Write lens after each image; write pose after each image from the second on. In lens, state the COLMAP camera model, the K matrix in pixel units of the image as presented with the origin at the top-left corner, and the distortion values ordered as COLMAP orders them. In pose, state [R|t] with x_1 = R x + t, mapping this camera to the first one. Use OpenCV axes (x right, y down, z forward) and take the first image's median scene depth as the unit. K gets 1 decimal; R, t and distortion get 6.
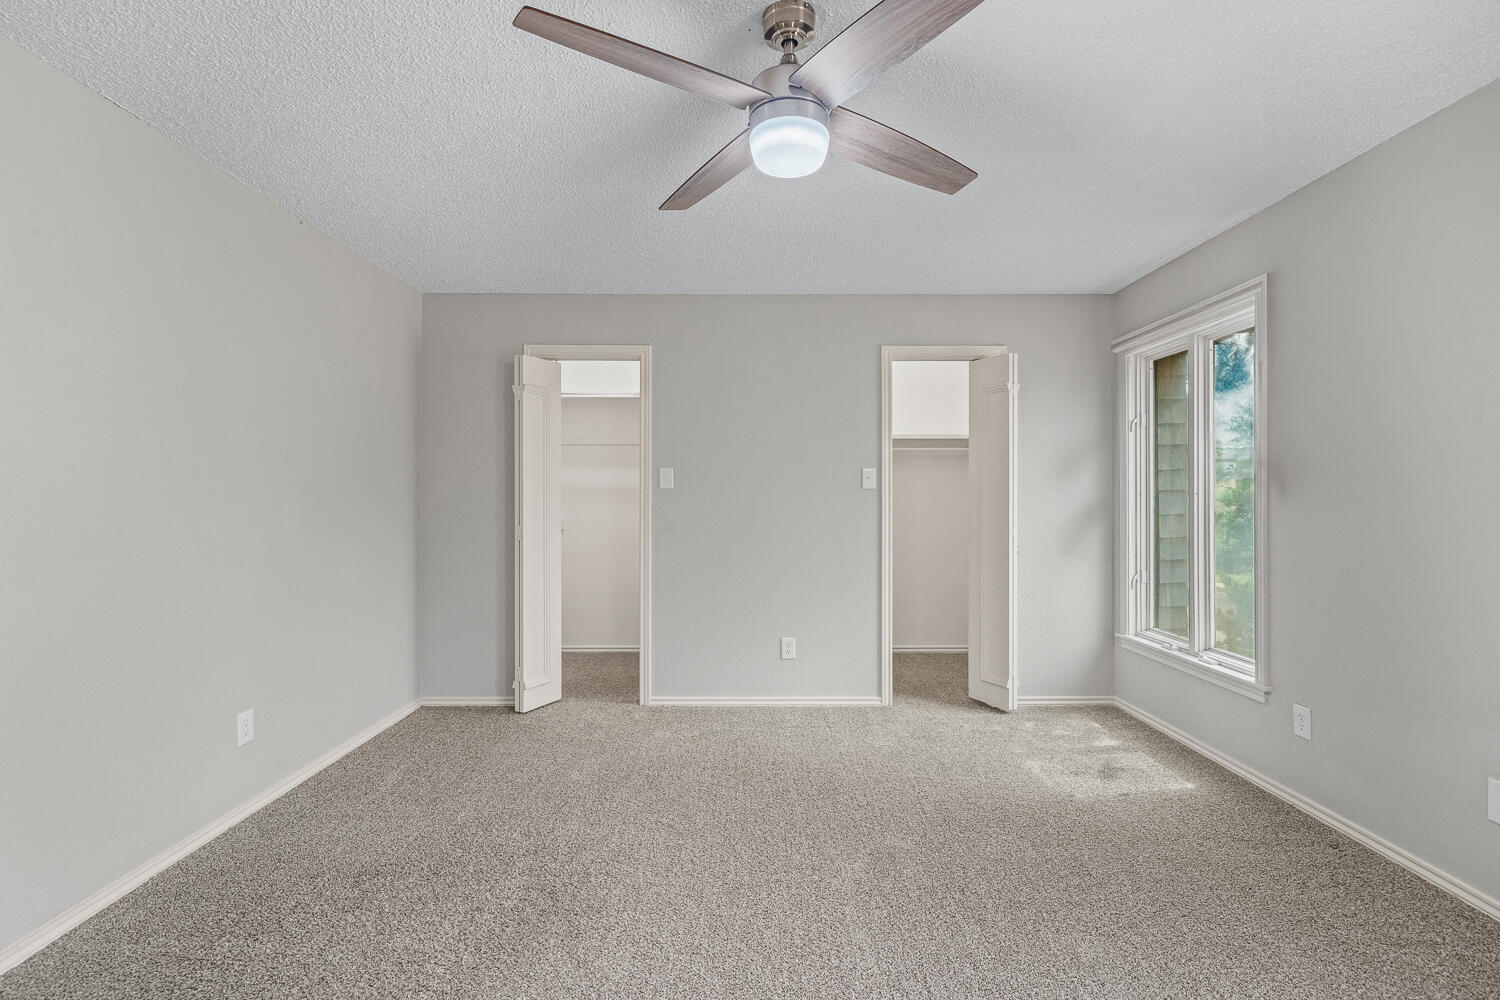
lens RADIAL K [[698.1, 0, 750.0], [0, 698.1, 500.0], [0, 0, 1]] dist [-0.000012, 0.000022]
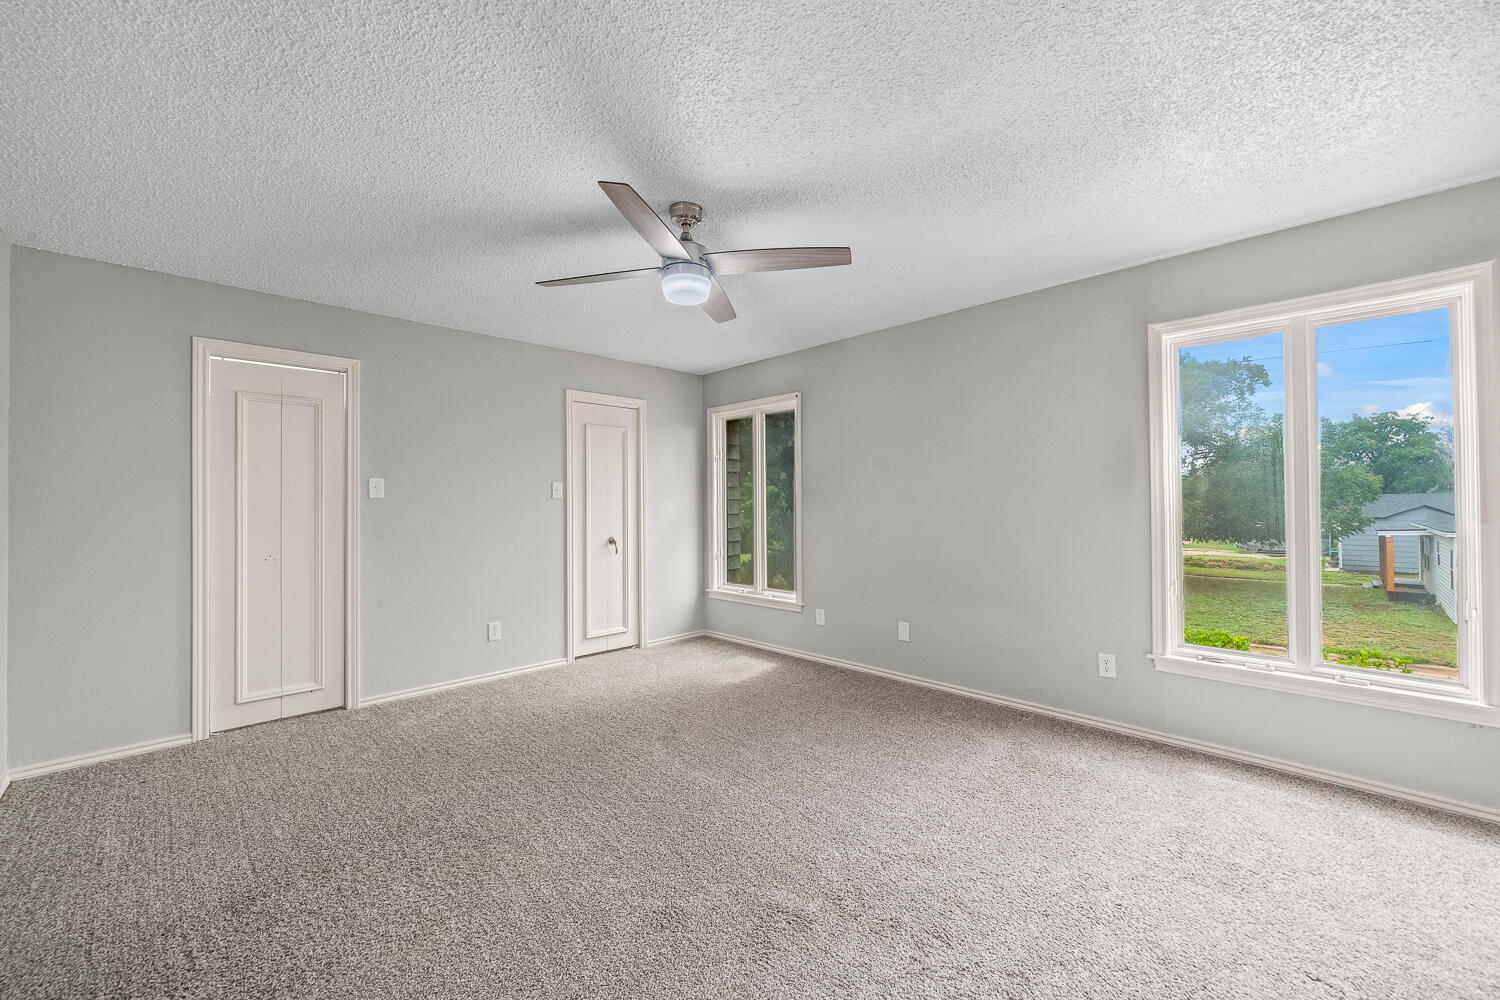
lens RADIAL K [[595.1, 0, 750.0], [0, 595.1, 500.0], [0, 0, 1]] dist [0.002107, 0.000232]
pose [[0.715993, -0.001297, 0.698106, -0.378864], [0.012475, 0.999862, -0.010937, 0.004252], [-0.697996, 0.016539, 0.715911, -0.043707]]
